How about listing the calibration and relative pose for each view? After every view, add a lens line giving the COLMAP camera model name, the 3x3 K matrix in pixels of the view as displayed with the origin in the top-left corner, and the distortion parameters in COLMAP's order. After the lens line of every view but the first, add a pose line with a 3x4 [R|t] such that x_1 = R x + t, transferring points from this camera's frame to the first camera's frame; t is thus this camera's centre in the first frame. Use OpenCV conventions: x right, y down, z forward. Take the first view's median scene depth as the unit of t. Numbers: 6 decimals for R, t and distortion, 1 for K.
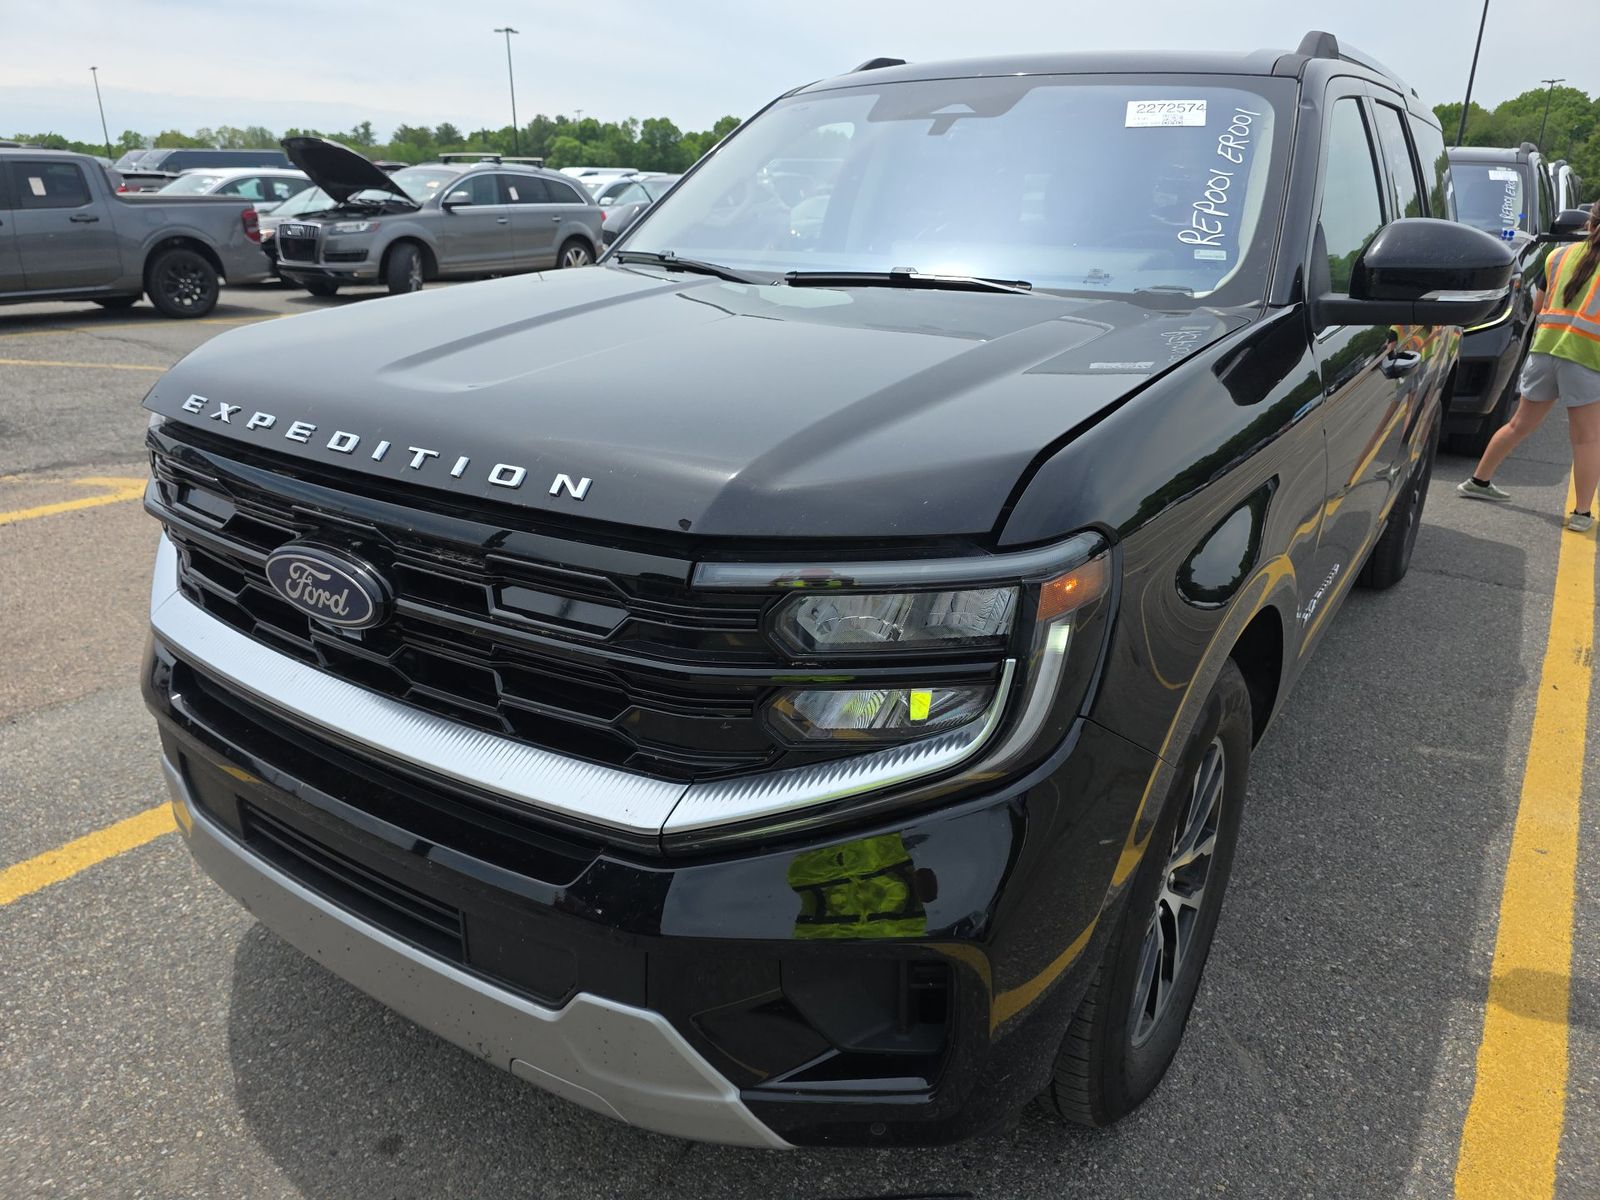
lens RADIAL K [[1086.2, 0, 800.0], [0, 1086.2, 600.0], [0, 0, 1]] dist [0.029773, -0.033802]
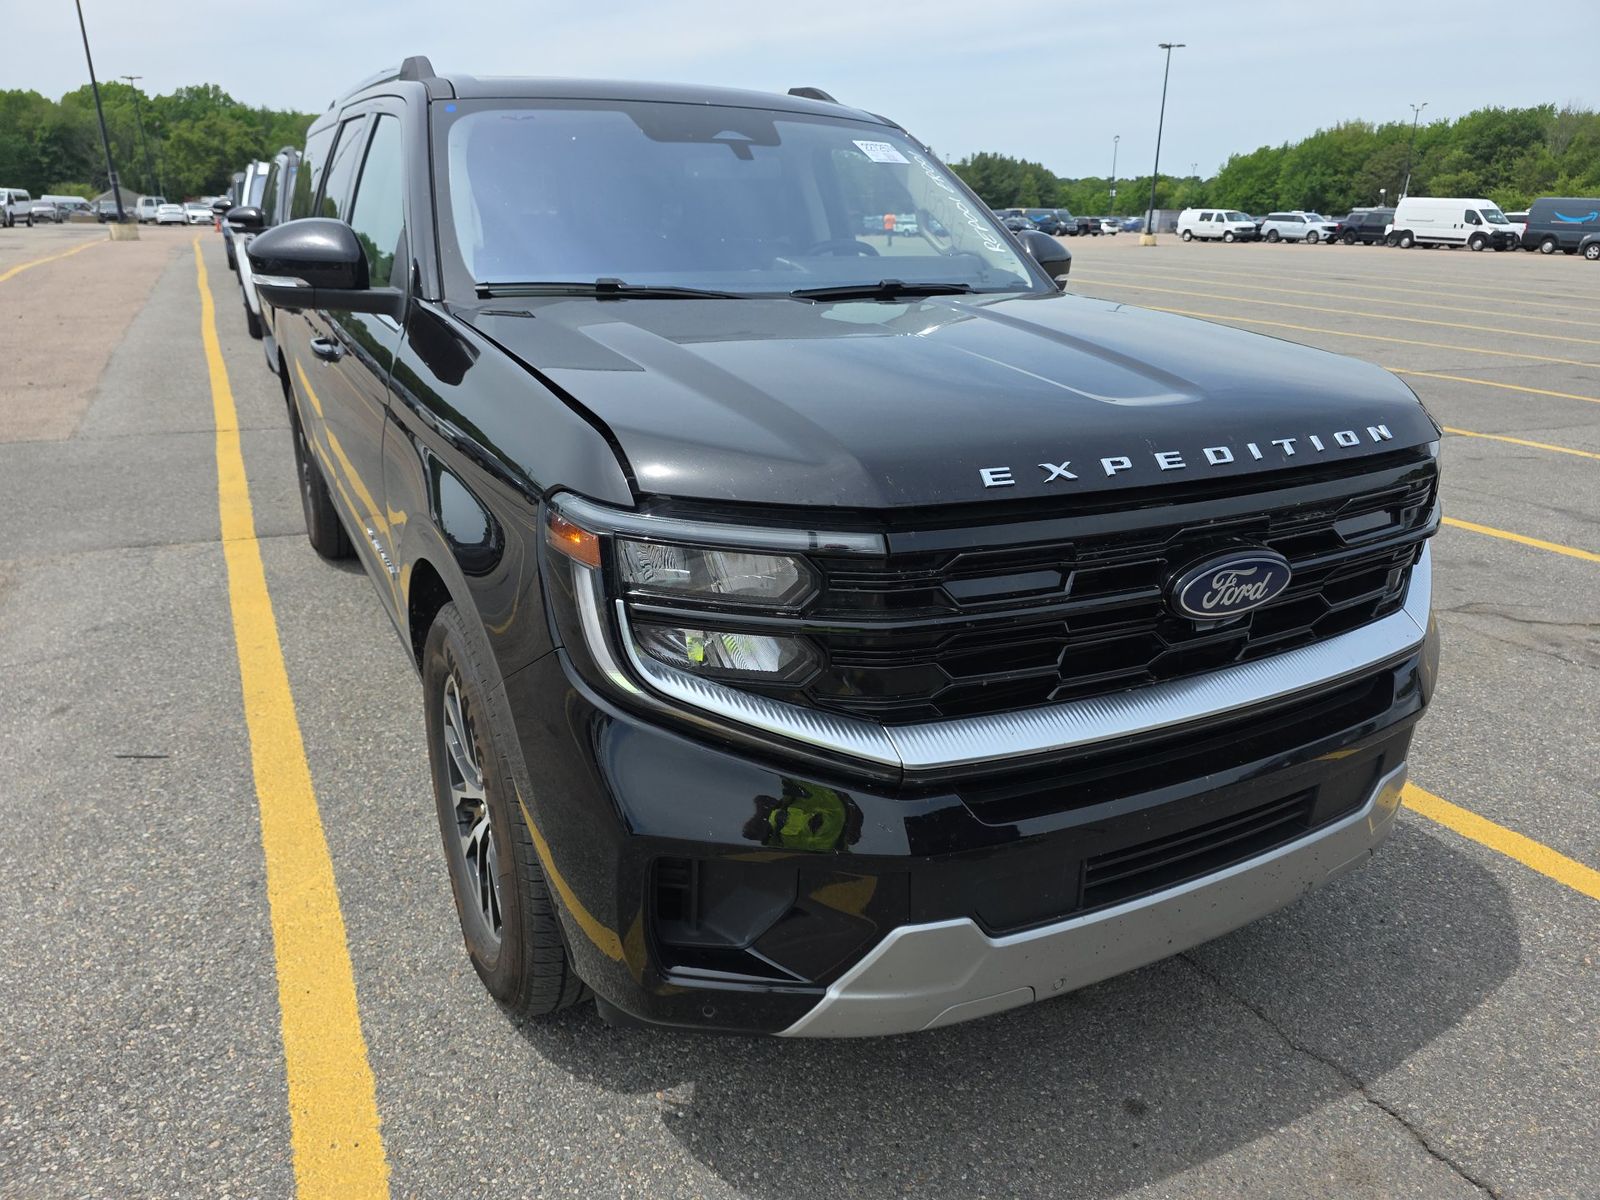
lens RADIAL K [[1084.2, 0, 794.6], [0, 1084.2, 624.1], [0, 0, 1]] dist [0.028636, -0.031307]
pose [[0.459011, -0.319214, 0.829103, -1.586978], [0.297924, 0.934491, 0.194852, -0.327695], [-0.836989, 0.157570, 0.524043, 0.794901]]
